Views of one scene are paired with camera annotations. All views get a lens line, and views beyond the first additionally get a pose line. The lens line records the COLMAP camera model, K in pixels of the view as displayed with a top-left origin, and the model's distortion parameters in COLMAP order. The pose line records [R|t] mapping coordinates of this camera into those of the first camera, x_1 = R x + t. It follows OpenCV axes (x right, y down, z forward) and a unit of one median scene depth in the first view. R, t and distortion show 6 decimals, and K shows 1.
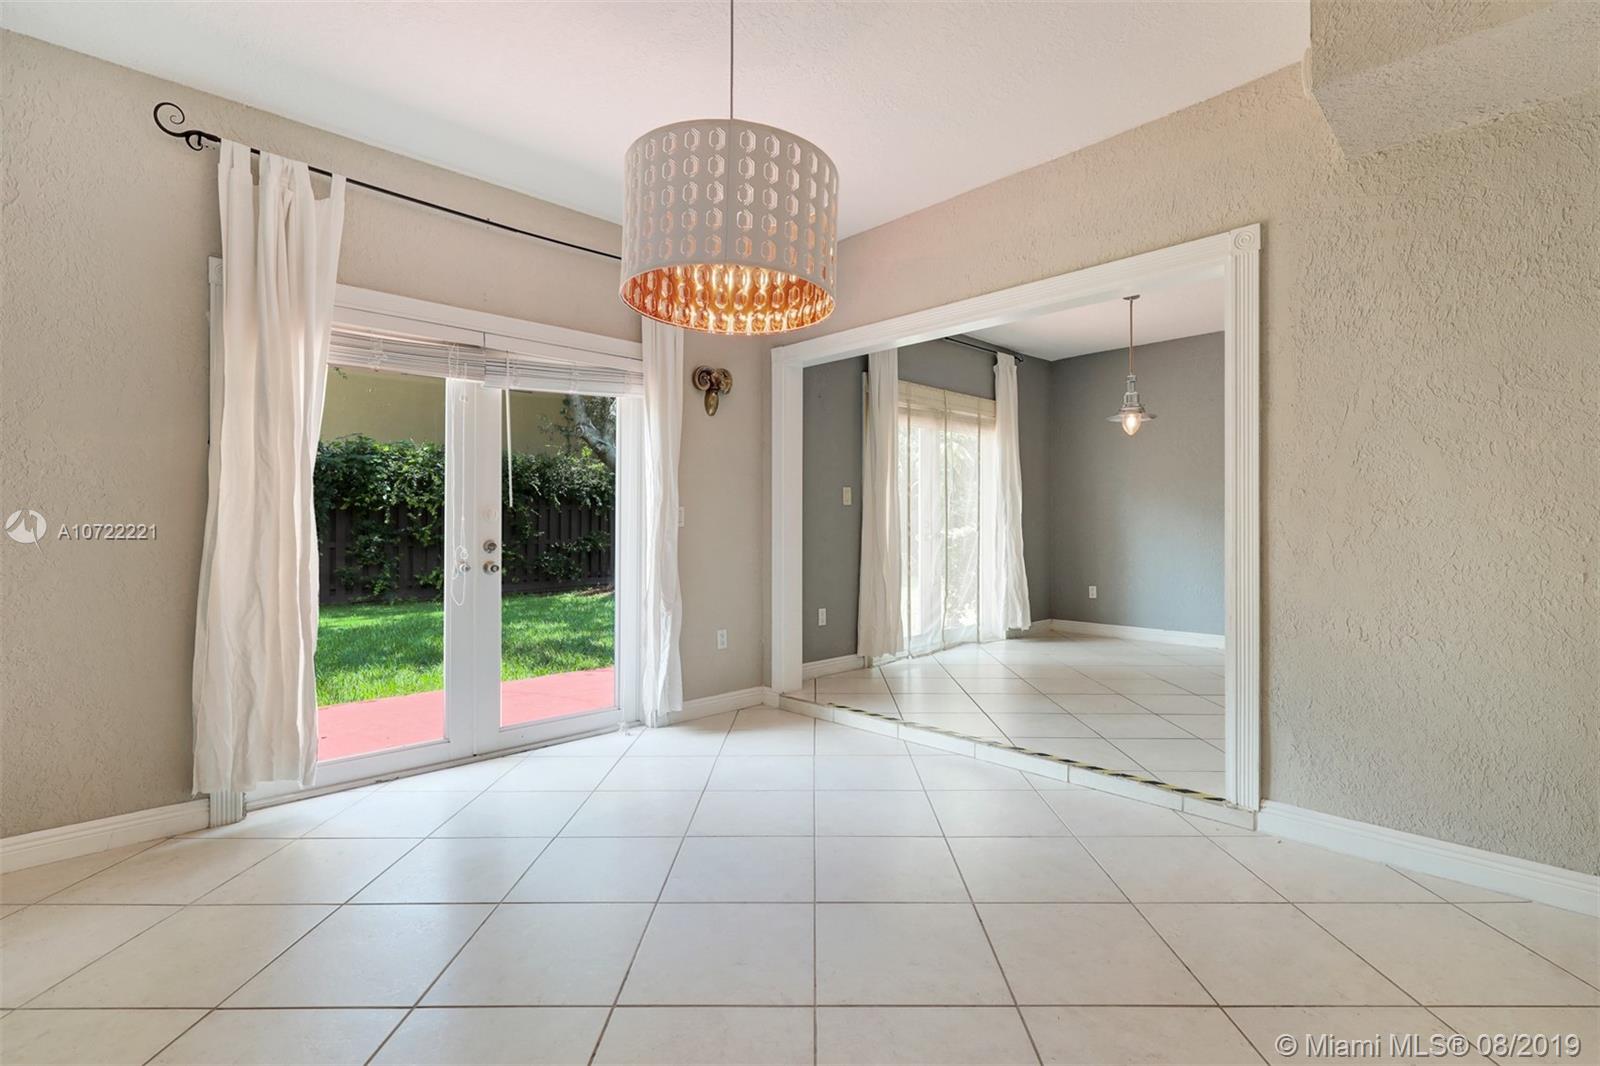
lens RADIAL K [[727.9, 0, 801.2], [0, 727.9, 524.9], [0, 0, 1]] dist [-0.001283, 0.000099]
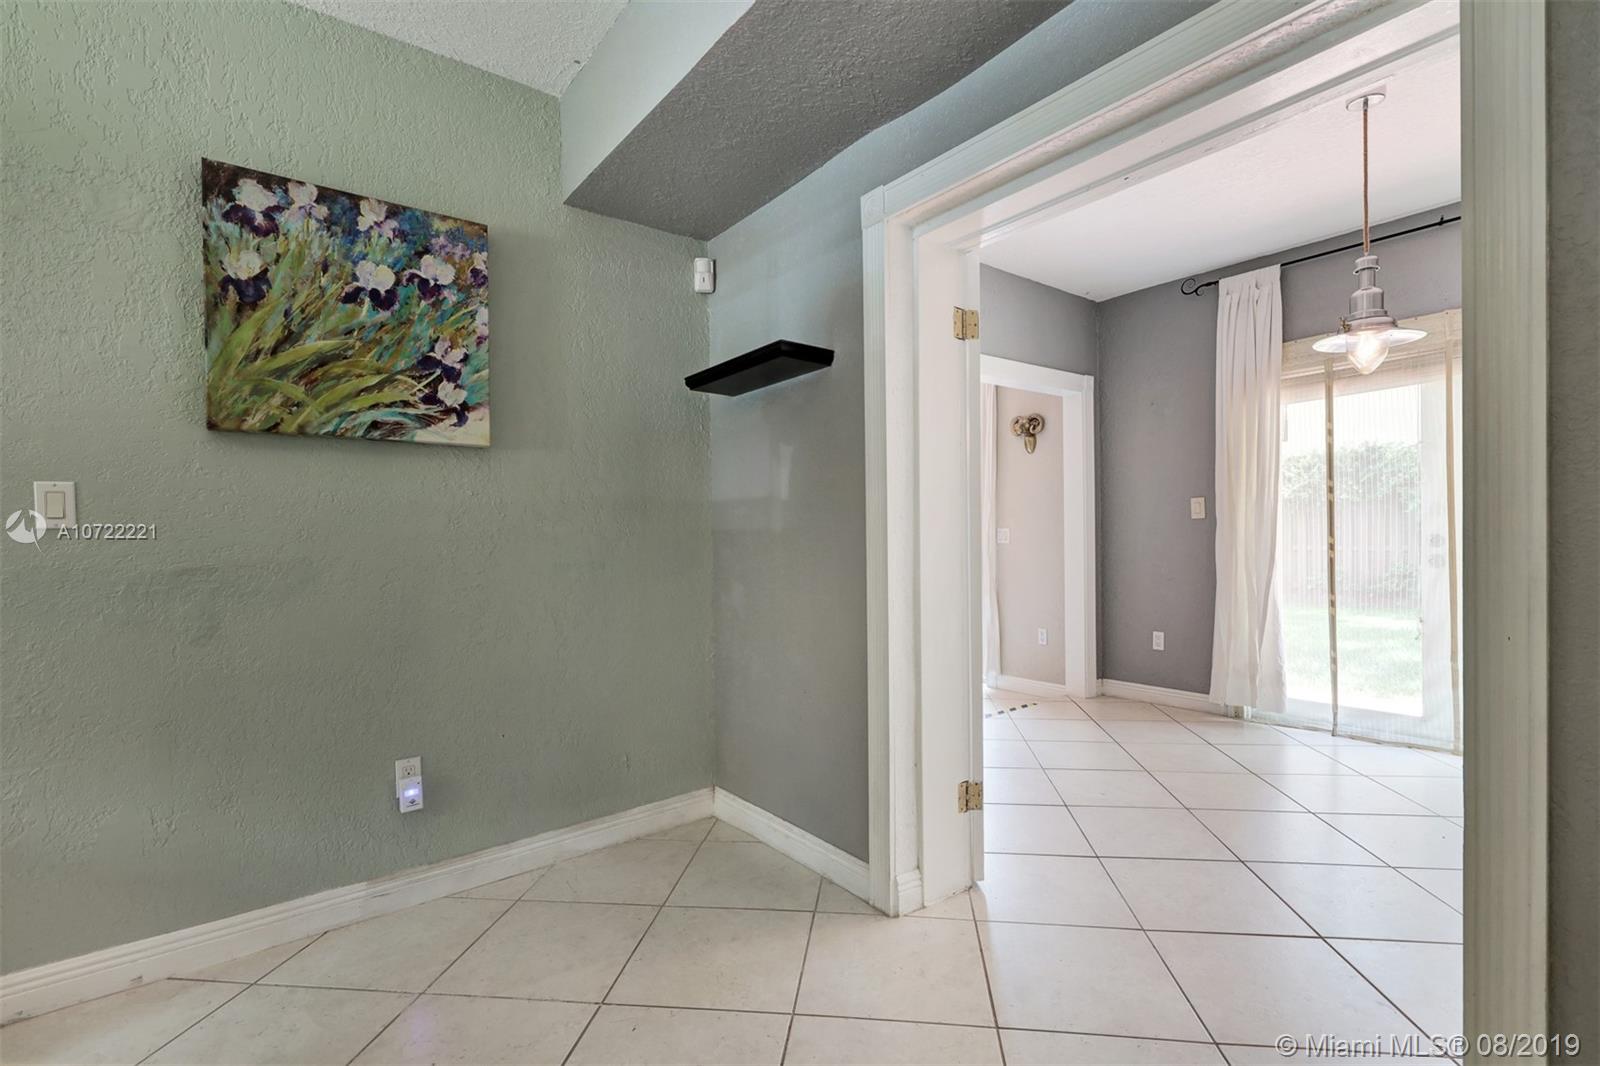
lens RADIAL K [[727.9, 0, 804.2], [0, 727.9, 546.4], [0, 0, 1]] dist [-0.001283, 0.000099]
pose [[-0.101293, 0.020300, -0.994650, 1.261112], [0.018417, 0.999659, 0.018526, -0.024533], [0.994686, -0.016442, -0.101632, 0.816523]]
